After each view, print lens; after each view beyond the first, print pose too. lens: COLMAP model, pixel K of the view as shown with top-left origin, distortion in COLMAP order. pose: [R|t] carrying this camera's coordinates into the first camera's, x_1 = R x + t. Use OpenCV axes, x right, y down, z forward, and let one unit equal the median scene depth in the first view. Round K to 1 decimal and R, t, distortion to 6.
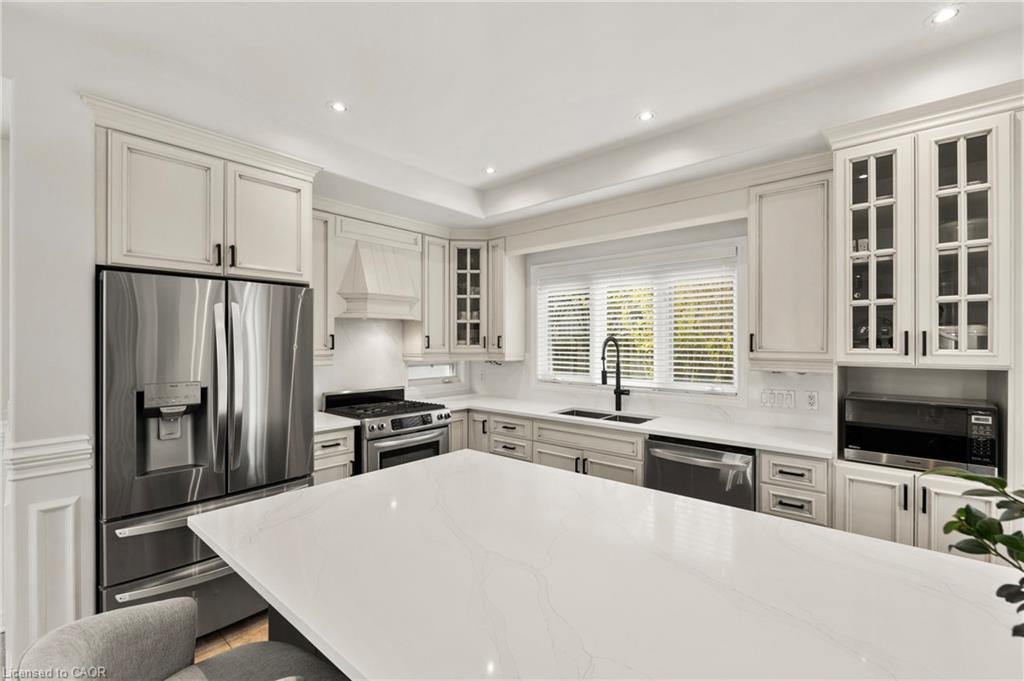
lens RADIAL K [[451.7, 0, 516.0], [0, 451.7, 342.7], [0, 0, 1]] dist [-0.002646, 0.000025]
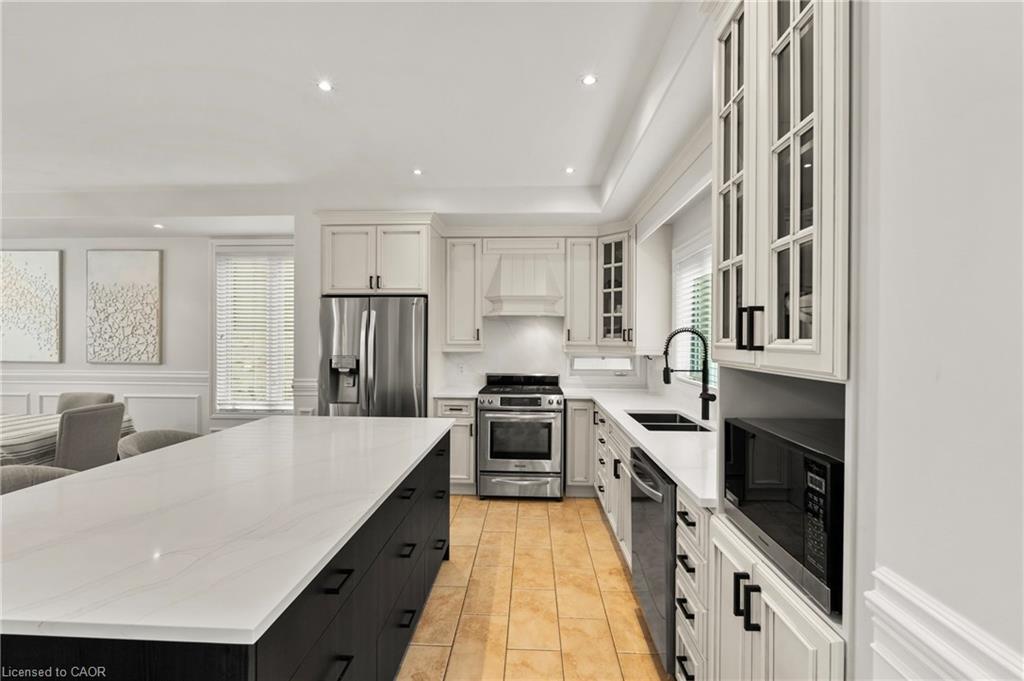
lens RADIAL K [[451.7, 0, 505.3], [0, 451.7, 339.4], [0, 0, 1]] dist [-0.002646, 0.000025]
pose [[0.614006, 0.006100, -0.789278, 0.641308], [-0.006455, 0.999976, 0.002706, 0.008159], [0.789275, 0.003433, 0.614031, 0.226362]]
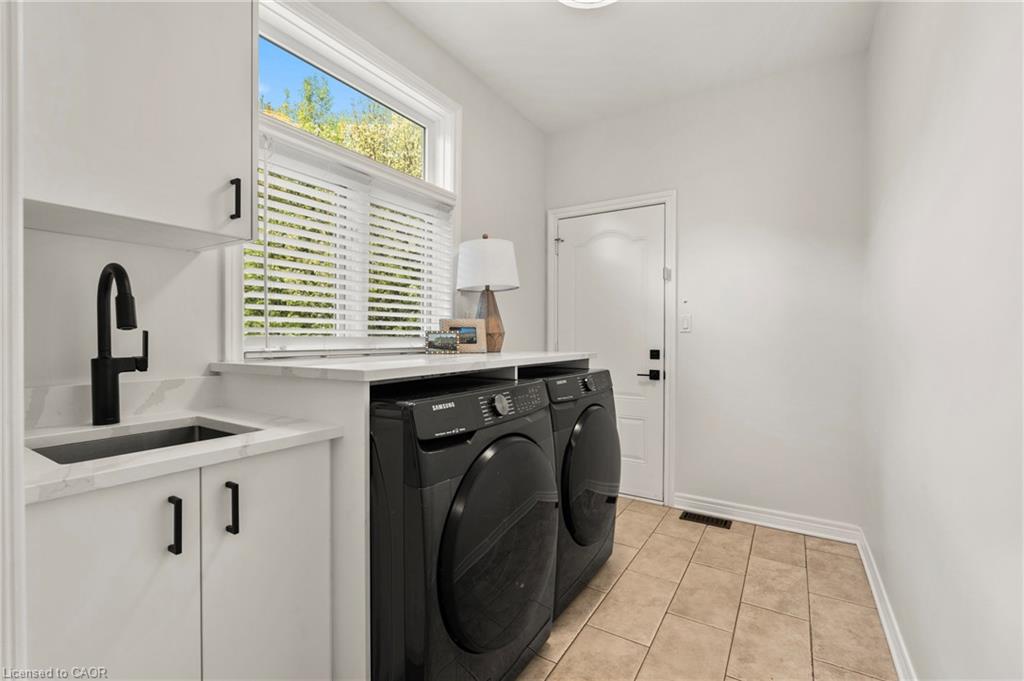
lens RADIAL K [[451.7, 0, 511.6], [0, 451.7, 339.6], [0, 0, 1]] dist [-0.002646, 0.000025]
pose [[-0.159095, -0.007741, 0.987233, -0.124000], [0.000150, 0.999969, 0.007865, 0.089229], [-0.987263, 0.001400, -0.159089, 0.772911]]
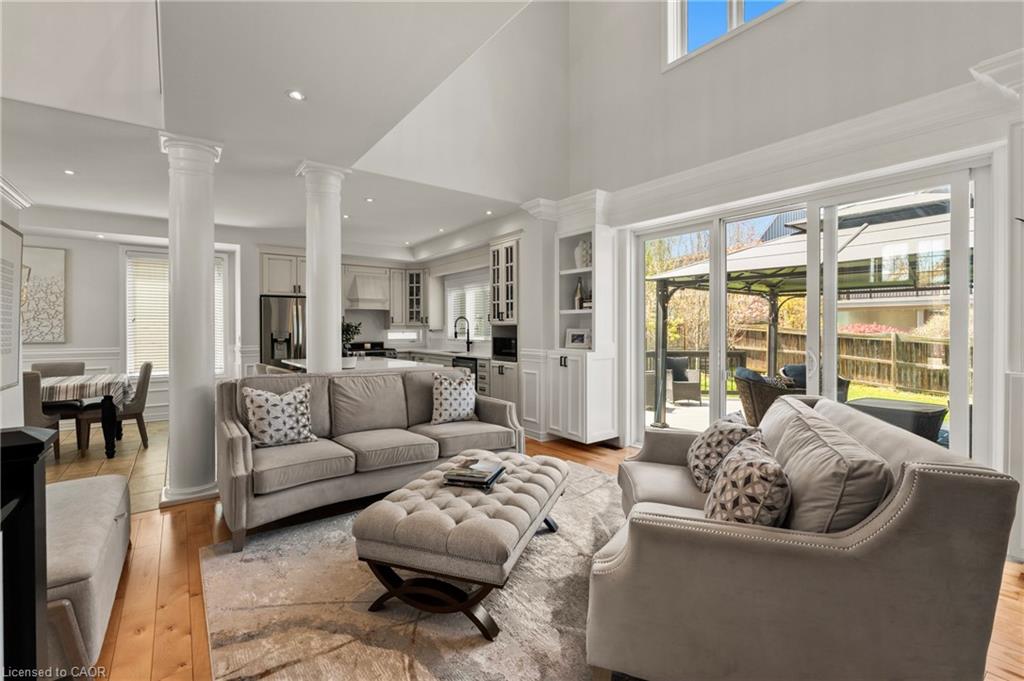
lens RADIAL K [[451.7, 0, 515.6], [0, 451.7, 332.7], [0, 0, 1]] dist [-0.002646, 0.000025]
pose [[0.978310, -0.001100, -0.207145, 0.885036], [0.002876, 0.999962, 0.008269, 0.046604], [0.207128, -0.008685, 0.978275, -1.032280]]
